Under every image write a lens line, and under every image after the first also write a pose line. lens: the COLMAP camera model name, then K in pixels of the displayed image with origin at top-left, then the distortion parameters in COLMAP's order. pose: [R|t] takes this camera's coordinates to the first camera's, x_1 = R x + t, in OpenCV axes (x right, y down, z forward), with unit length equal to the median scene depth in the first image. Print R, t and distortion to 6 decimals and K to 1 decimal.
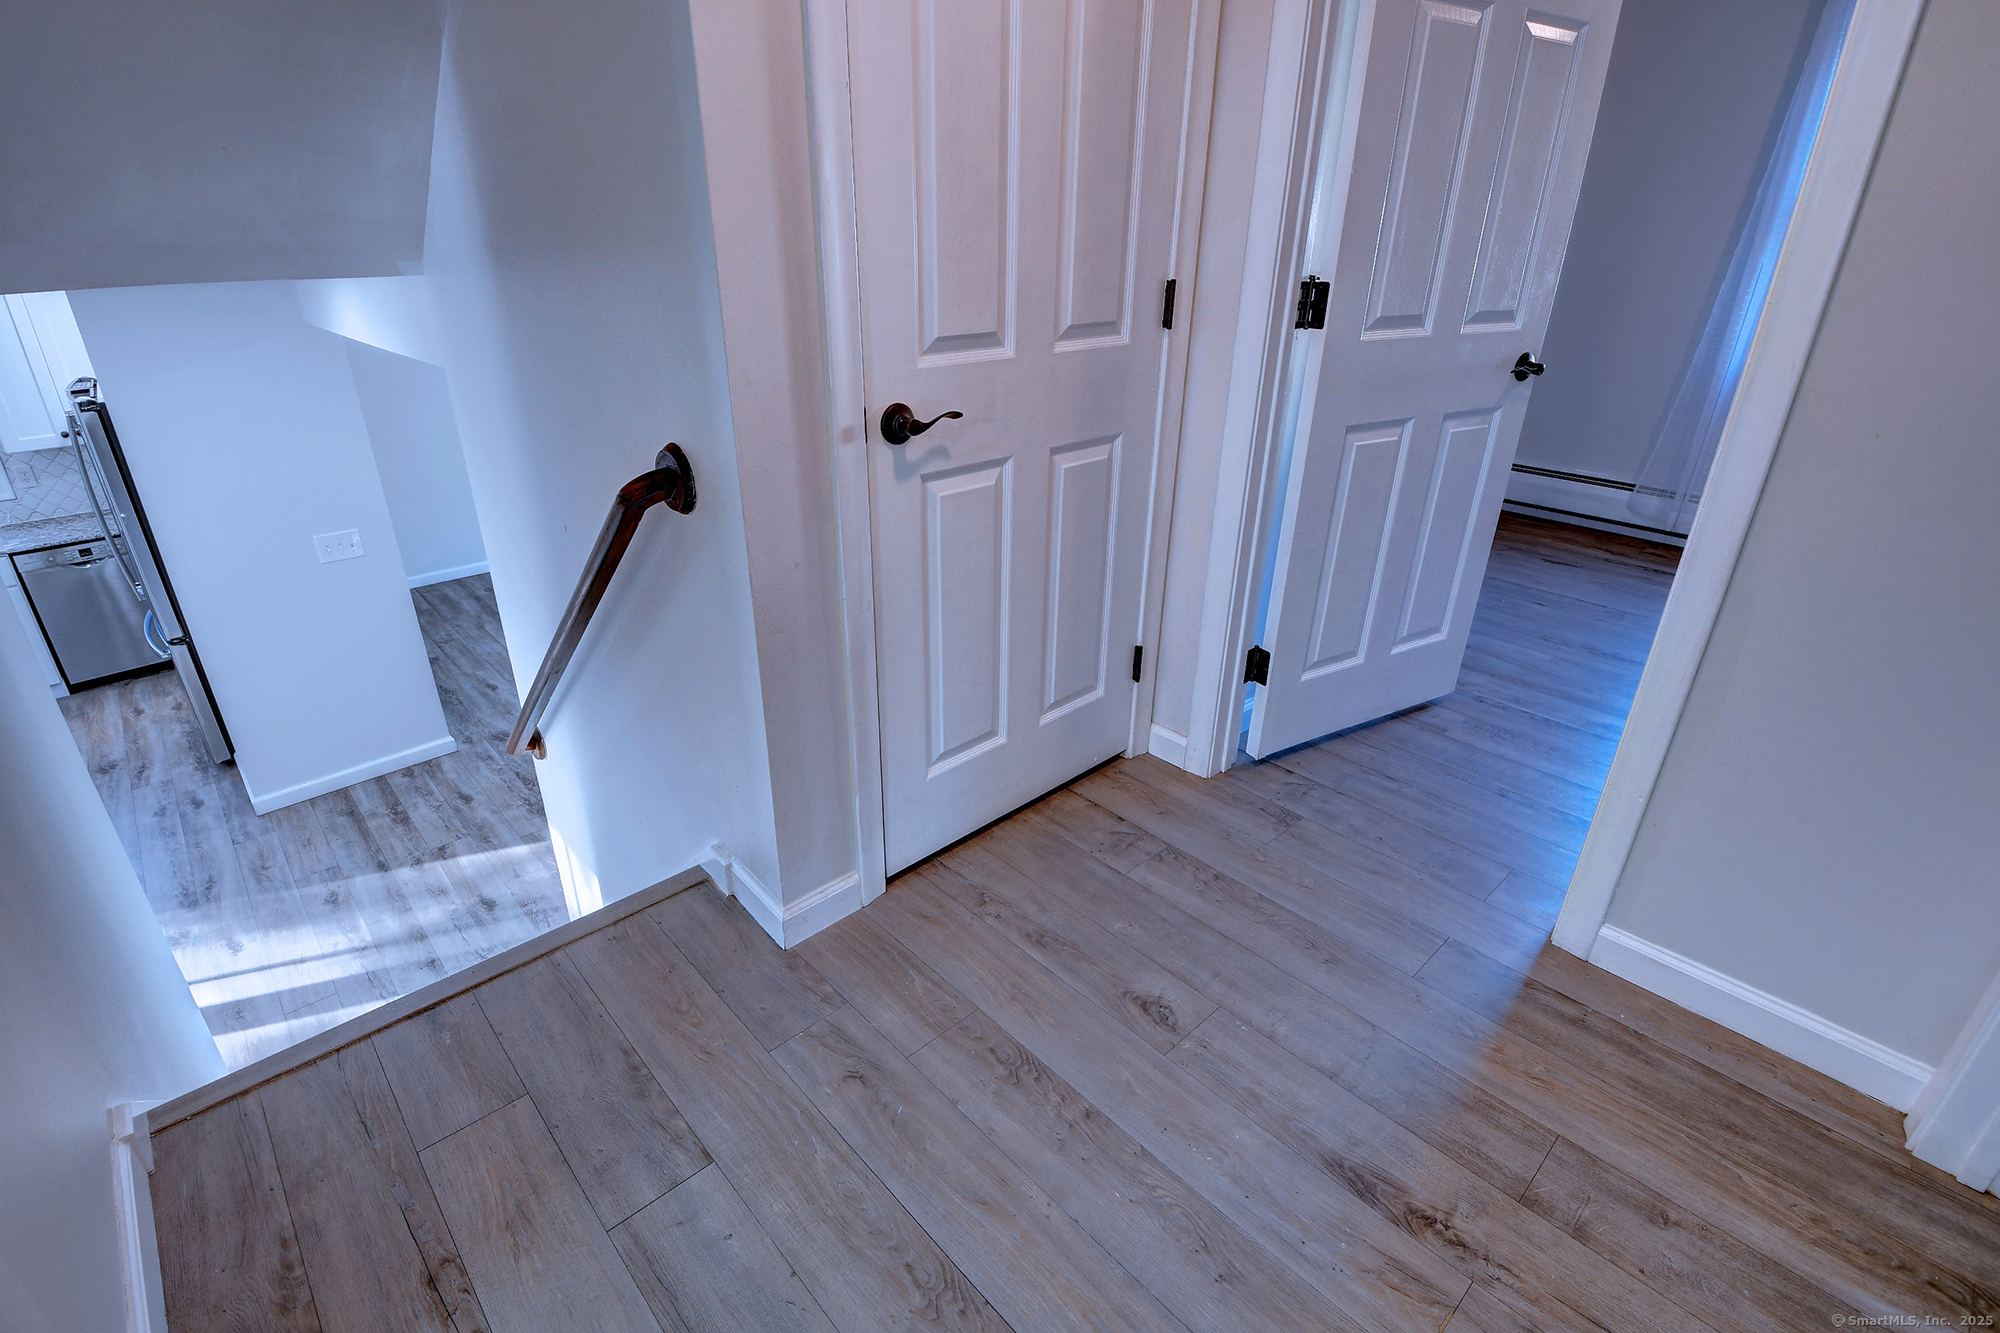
lens RADIAL K [[930.4, 0, 966.6], [0, 930.4, 671.2], [0, 0, 1]] dist [0.000028, -0.017797]
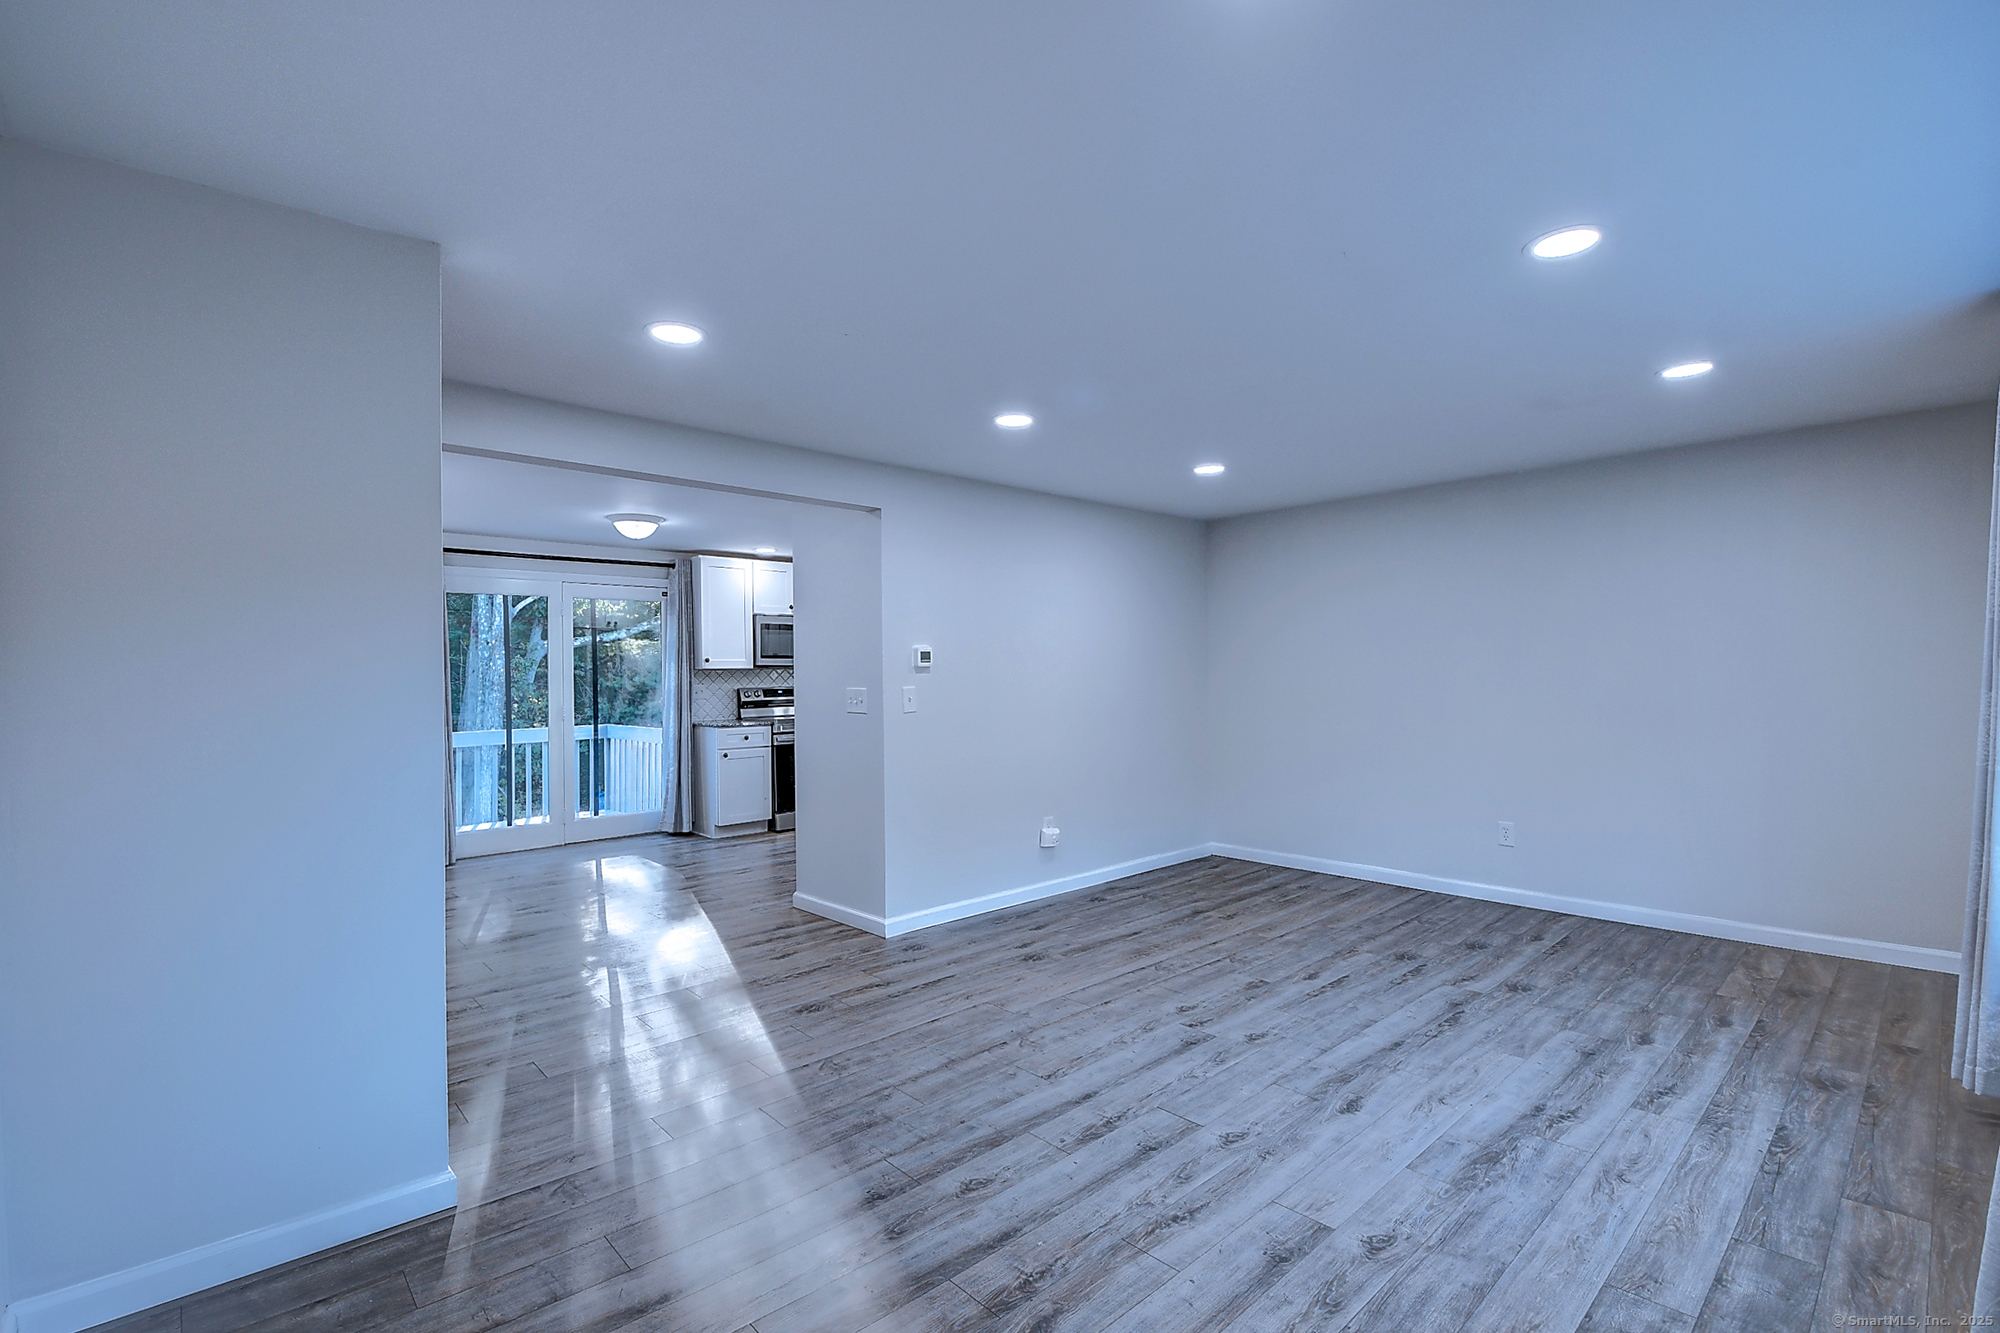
lens RADIAL K [[883.6, 0, 977.6], [0, 883.6, 666.9], [0, 0, 1]] dist [0.008876, -0.019552]
pose [[0.008889, -0.009239, -0.999918, 0.329697], [-0.423825, 0.905663, -0.012136, -0.181321], [0.905701, 0.423898, 0.004135, 0.913751]]
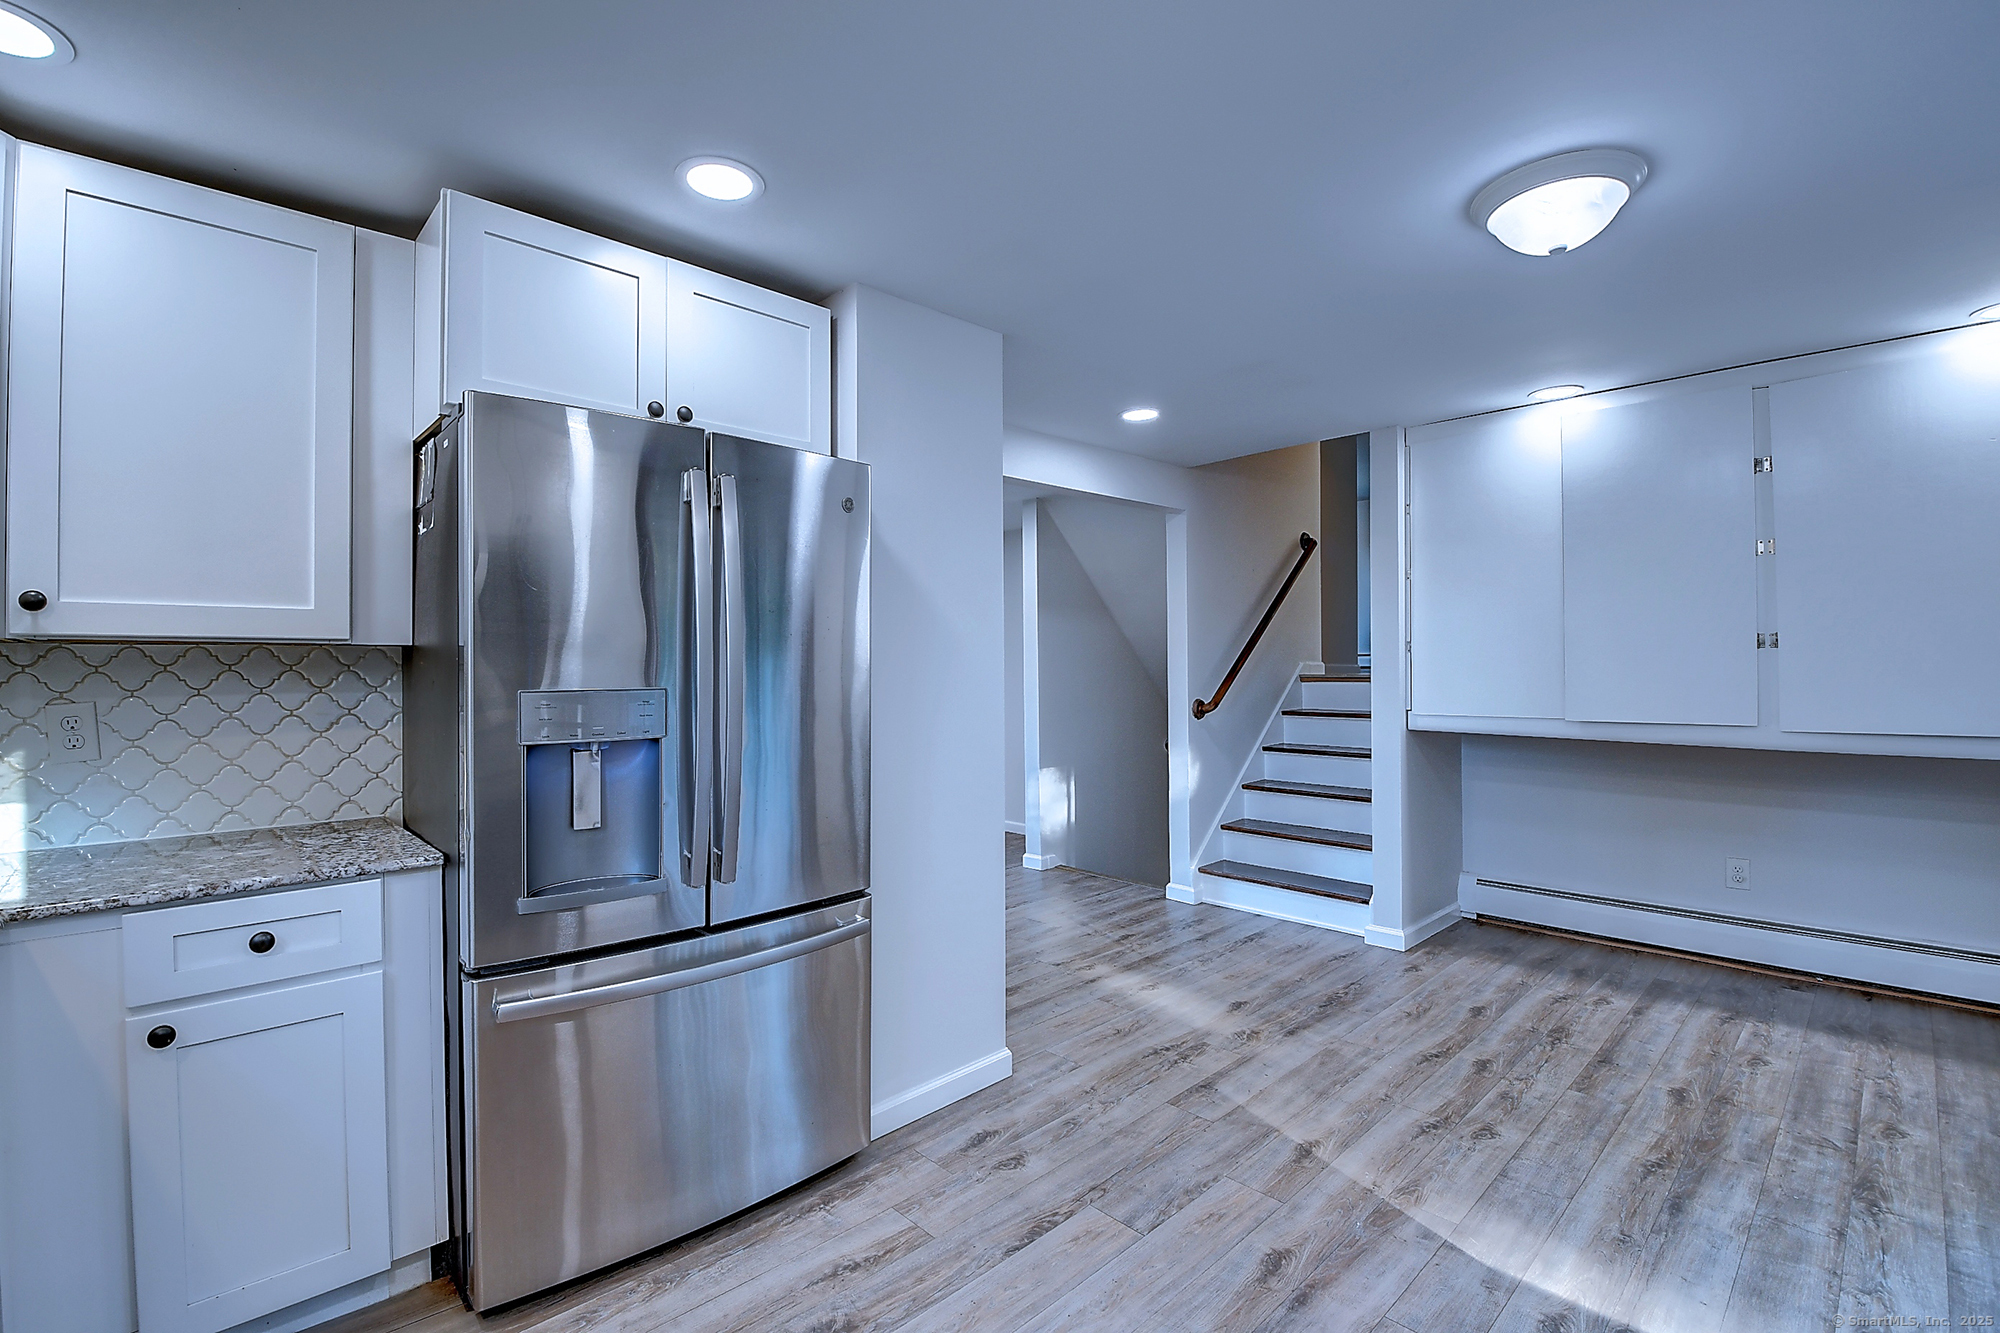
lens RADIAL K [[892.5, 0, 991.6], [0, 892.5, 666.4], [0, 0, 1]] dist [-0.001530, -0.012620]
pose [[-0.036623, 0.000267, 0.999329, -1.203559], [0.434272, 0.900645, 0.015674, -0.109544], [-0.900037, 0.434555, -0.033100, 0.767308]]
